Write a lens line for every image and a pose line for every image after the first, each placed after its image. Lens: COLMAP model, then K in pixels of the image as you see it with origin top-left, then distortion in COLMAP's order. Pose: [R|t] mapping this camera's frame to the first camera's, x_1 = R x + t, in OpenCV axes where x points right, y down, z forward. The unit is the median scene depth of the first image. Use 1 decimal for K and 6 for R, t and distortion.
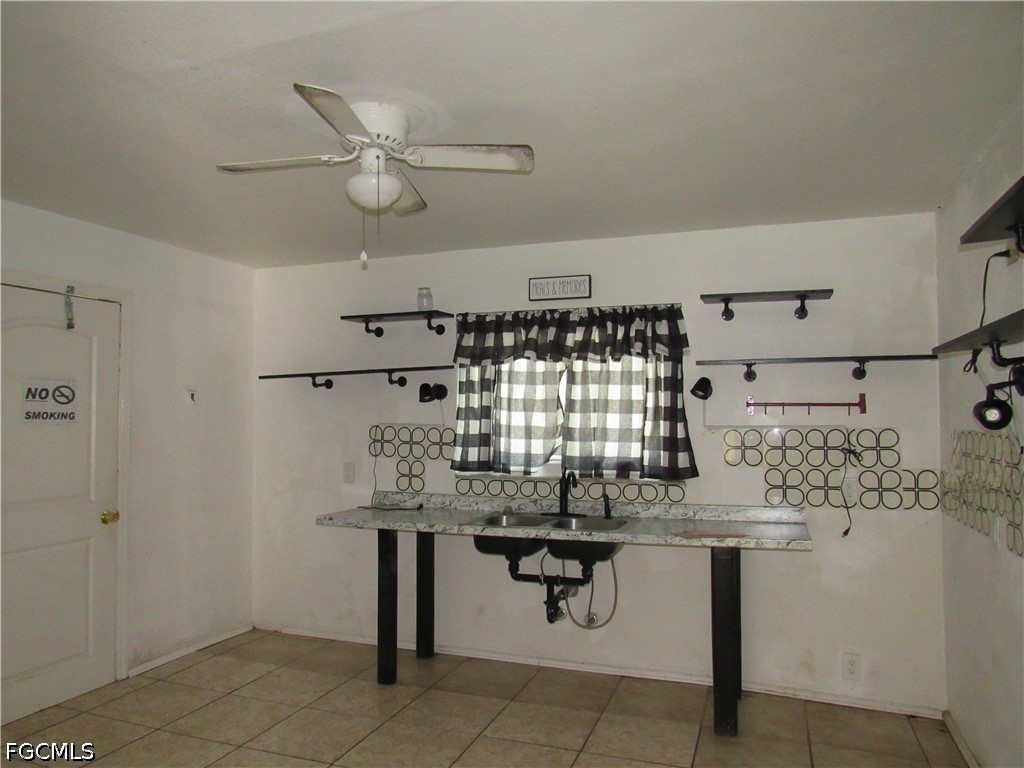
lens RADIAL K [[725.0, 0, 512.0], [0, 725.0, 384.0], [0, 0, 1]] dist [-0.027383, -0.011368]
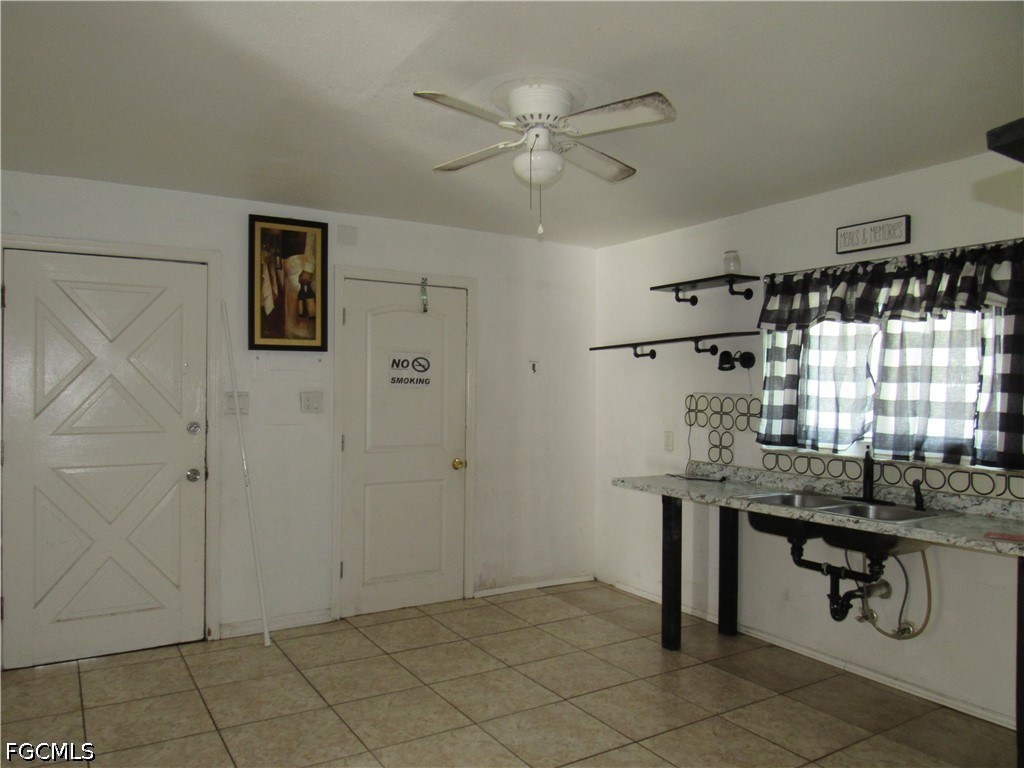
lens RADIAL K [[732.1, 0, 512.0], [0, 732.1, 384.0], [0, 0, 1]] dist [-0.011515, -0.001761]
pose [[0.793149, 0.007534, -0.608981, 0.257621], [0.010475, 0.999607, 0.026009, 0.015244], [0.608937, -0.027008, 0.792758, 0.060526]]
